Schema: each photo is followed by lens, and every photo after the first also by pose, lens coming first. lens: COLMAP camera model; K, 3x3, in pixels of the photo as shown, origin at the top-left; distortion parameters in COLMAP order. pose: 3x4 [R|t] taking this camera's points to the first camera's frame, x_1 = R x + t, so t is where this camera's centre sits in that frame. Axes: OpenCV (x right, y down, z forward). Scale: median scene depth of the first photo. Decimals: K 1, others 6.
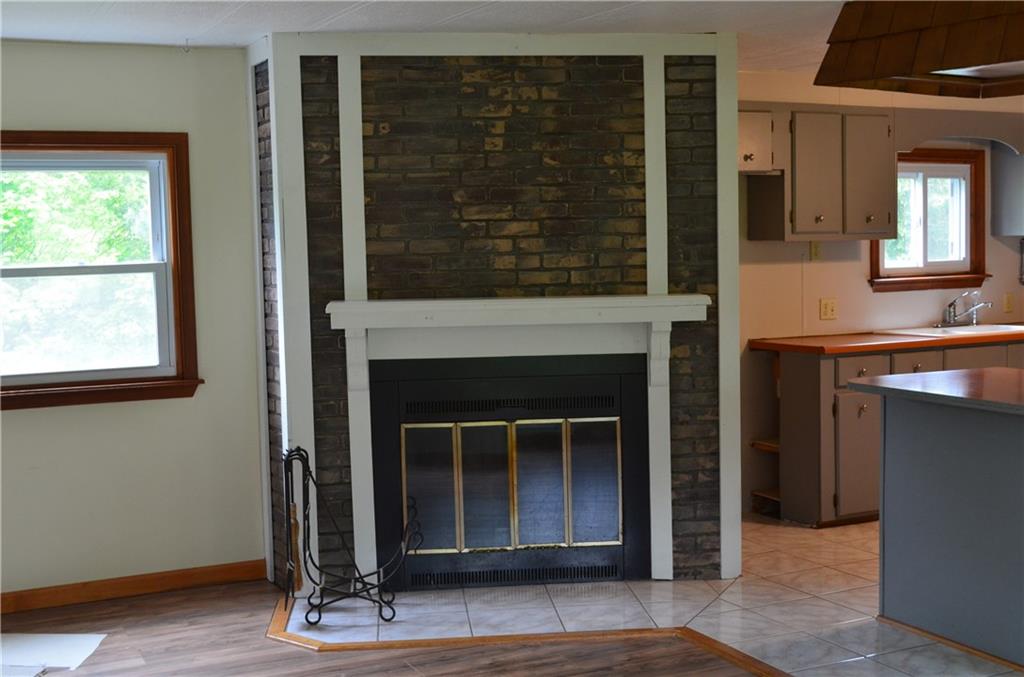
lens RADIAL K [[1279.1, 0, 512.0], [0, 1279.1, 338.5], [0, 0, 1]] dist [-0.006333, 0.031543]
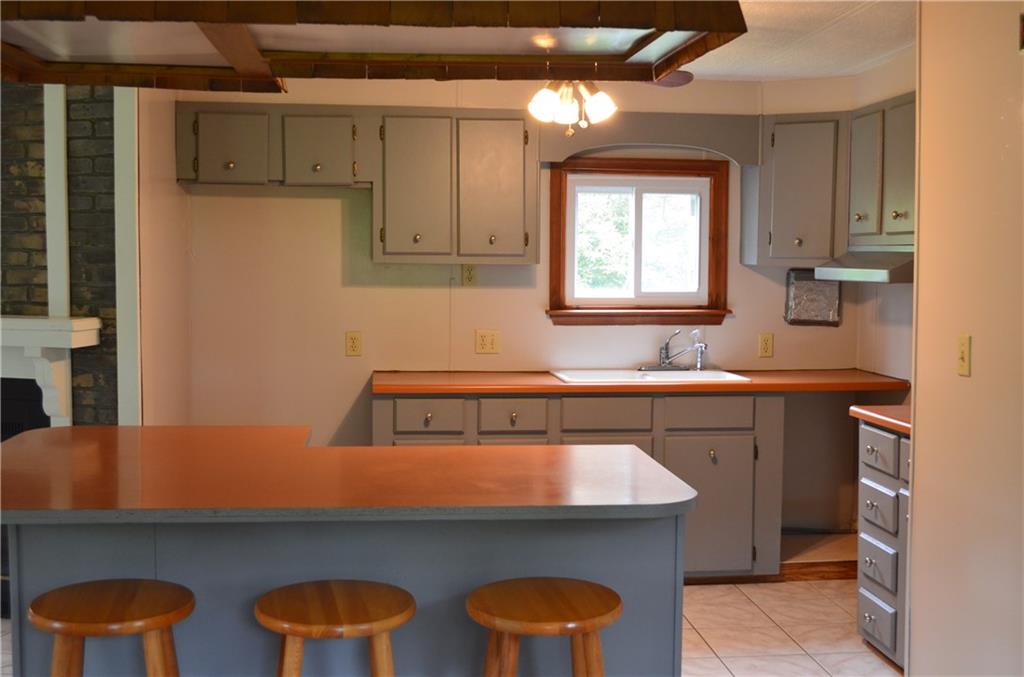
lens RADIAL K [[1168.3, 0, 512.0], [0, 1168.3, 338.5], [0, 0, 1]] dist [-0.026002, -0.020860]
pose [[0.931844, 0.052339, -0.359063, 0.714592], [-0.052505, 0.998577, 0.009297, -0.043580], [0.359039, 0.010189, 0.933267, 0.337064]]
